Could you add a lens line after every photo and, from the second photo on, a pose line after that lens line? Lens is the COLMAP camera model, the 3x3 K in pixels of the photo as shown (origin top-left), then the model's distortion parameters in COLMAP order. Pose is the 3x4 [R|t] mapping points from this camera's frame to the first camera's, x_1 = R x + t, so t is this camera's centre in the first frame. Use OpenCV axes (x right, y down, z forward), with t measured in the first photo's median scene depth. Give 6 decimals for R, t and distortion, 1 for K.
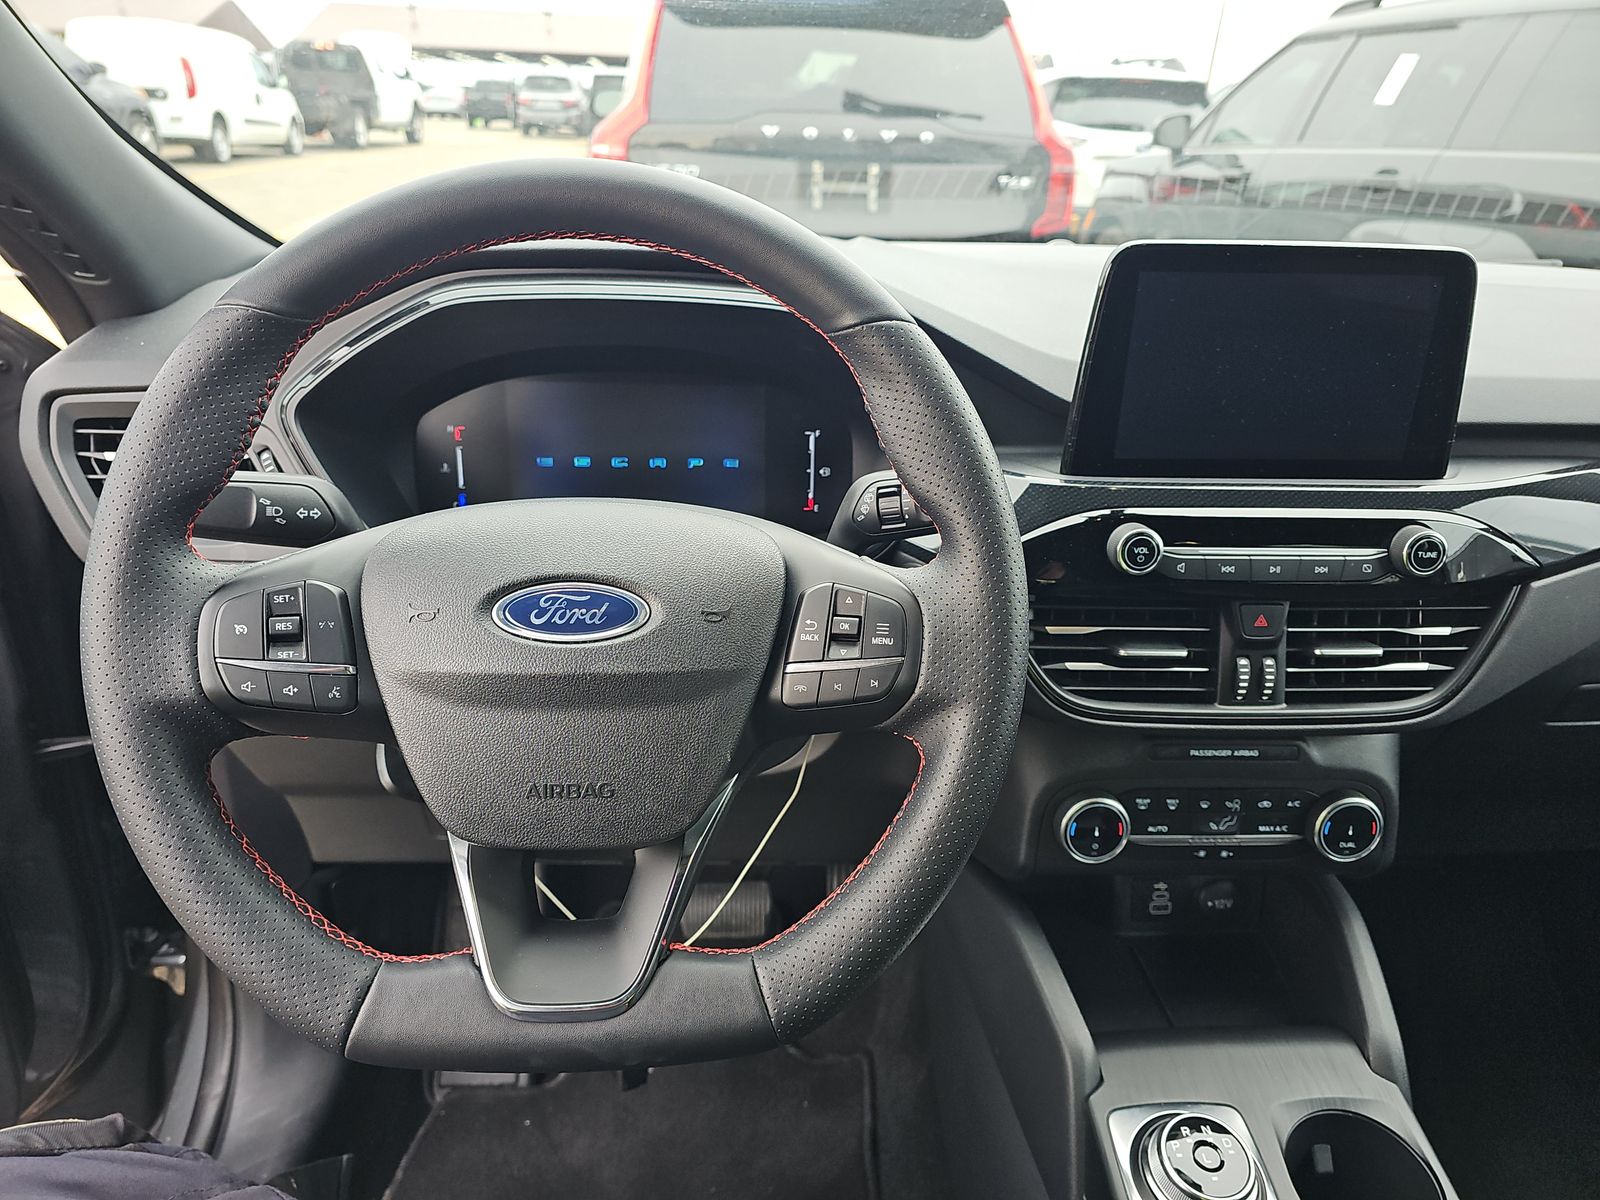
lens RADIAL K [[1016.0, 0, 797.1], [0, 1016.0, 610.0], [0, 0, 1]] dist [0.052777, -0.053881]
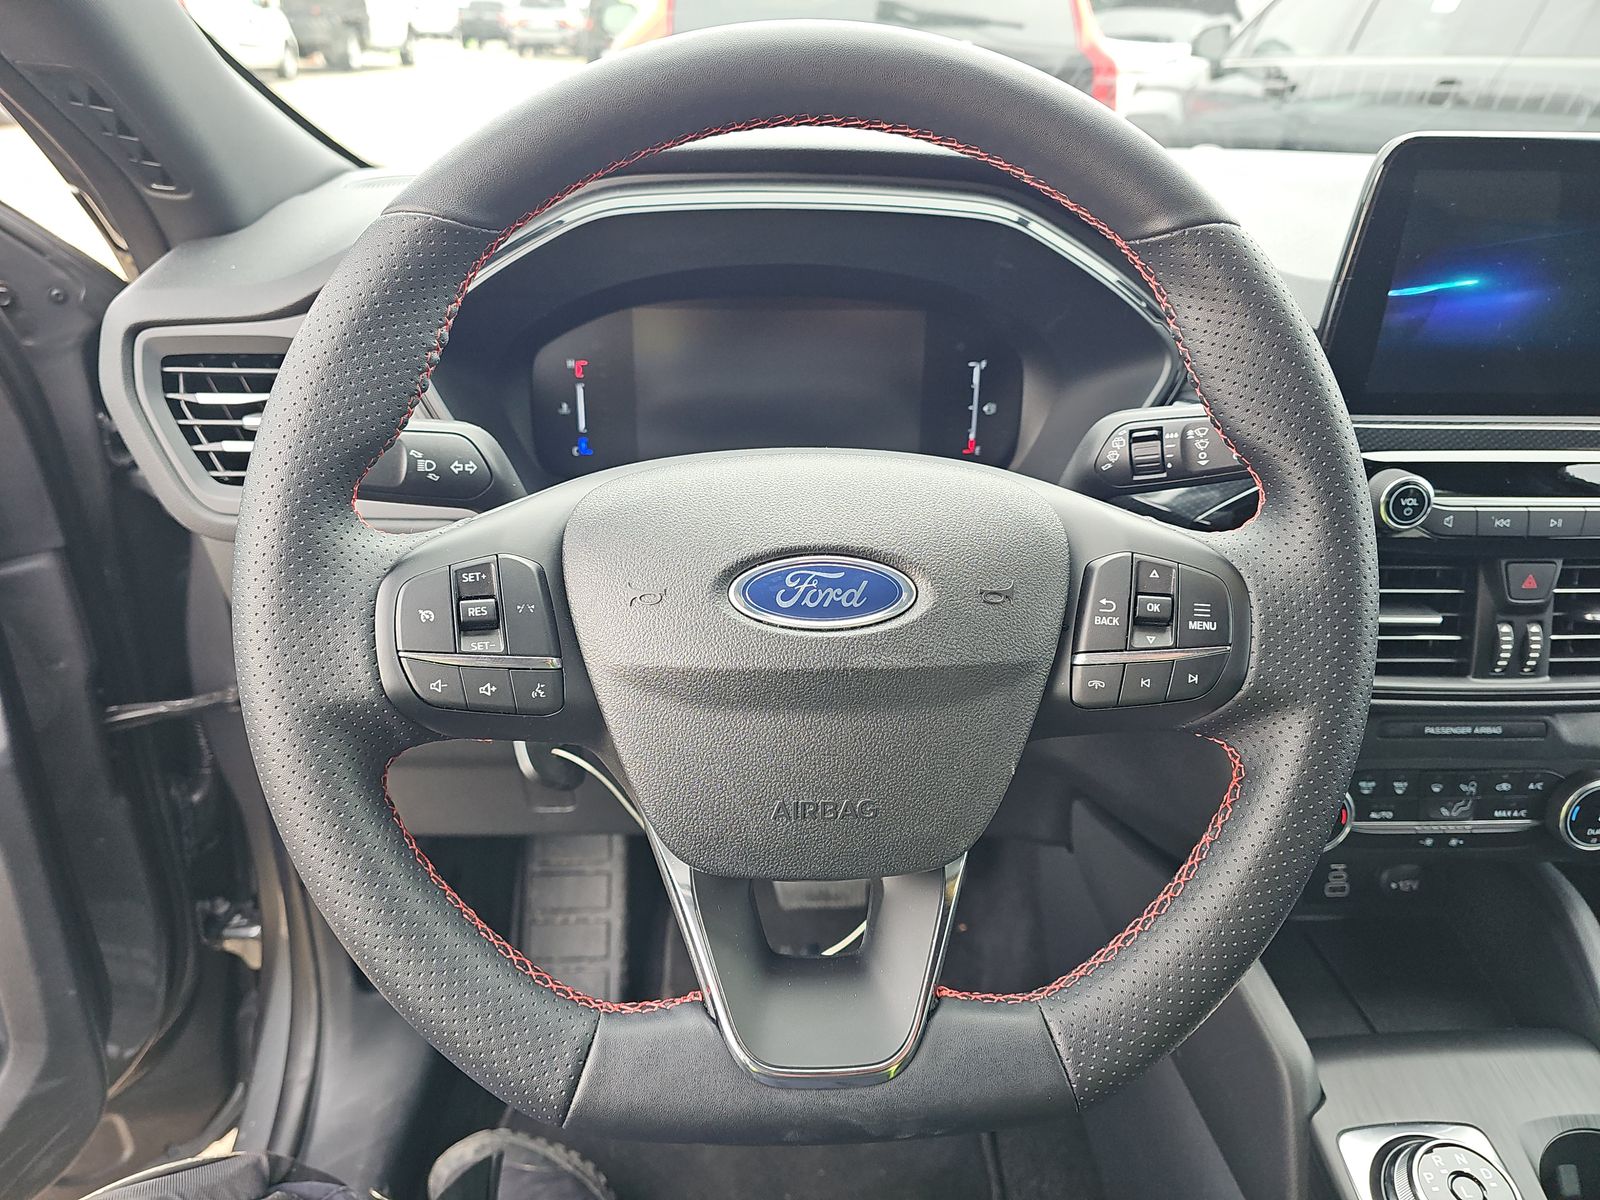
lens RADIAL K [[1032.0, 0, 802.4], [0, 1032.0, 593.0], [0, 0, 1]] dist [0.051738, -0.055412]
pose [[0.999913, -0.003649, -0.012677, -0.154288], [0.004229, 0.998930, 0.046046, -0.024030], [0.012496, -0.046096, 0.998859, 0.118782]]
